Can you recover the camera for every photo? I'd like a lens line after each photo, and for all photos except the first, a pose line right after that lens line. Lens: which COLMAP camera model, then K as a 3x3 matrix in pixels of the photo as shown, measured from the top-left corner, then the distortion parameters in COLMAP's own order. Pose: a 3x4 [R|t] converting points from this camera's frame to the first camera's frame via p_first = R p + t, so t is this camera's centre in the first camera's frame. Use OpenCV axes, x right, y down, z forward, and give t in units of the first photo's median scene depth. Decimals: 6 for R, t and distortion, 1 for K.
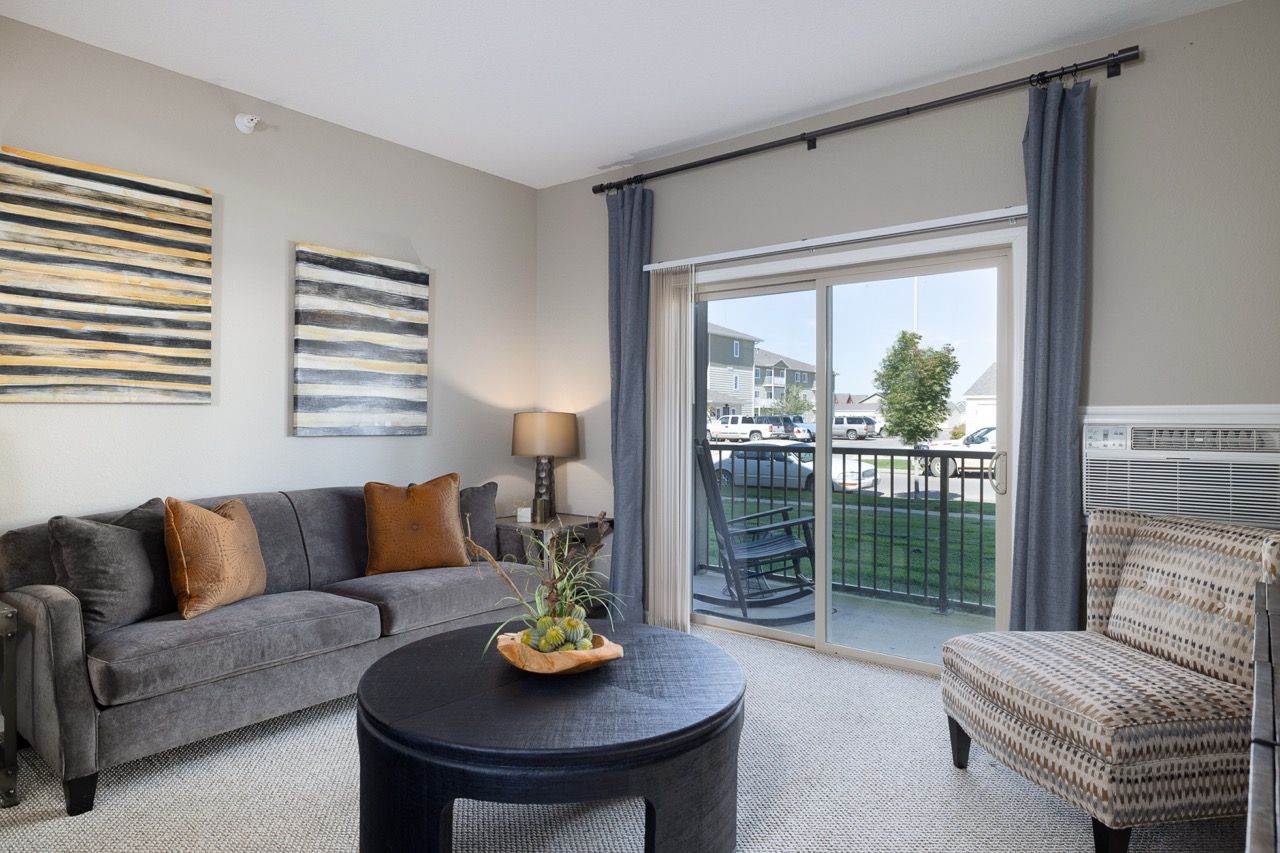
lens RADIAL K [[749.3, 0, 629.5], [0, 749.3, 405.6], [0, 0, 1]] dist [0.000038, -0.000493]
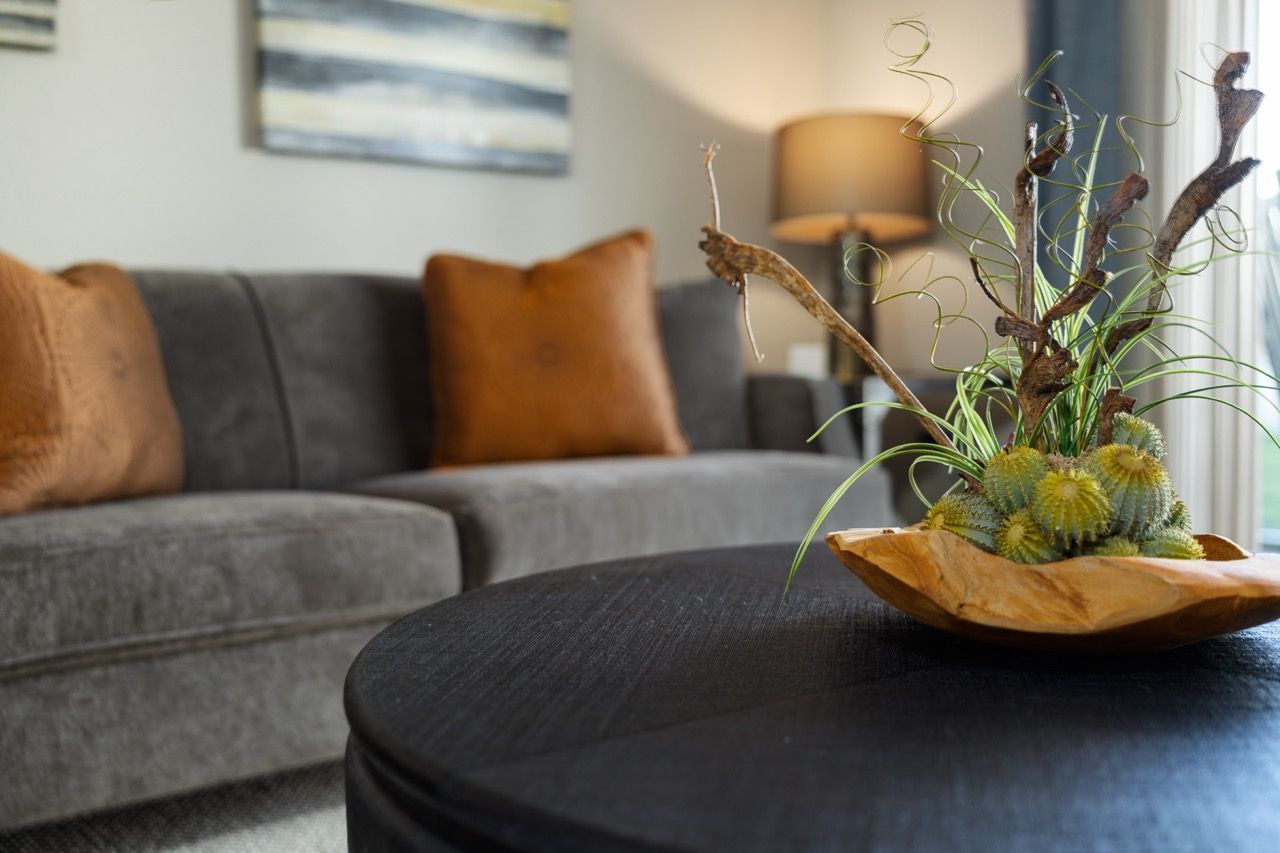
lens RADIAL K [[1304.0, 0, 640.0], [0, 1304.0, 426.5], [0, 0, 1]] dist [0.009590, -0.004814]
pose [[0.977976, -0.006343, -0.208623, -0.114874], [0.018809, 0.998149, 0.057828, 0.192942], [0.207870, -0.060479, 0.976285, 0.409206]]
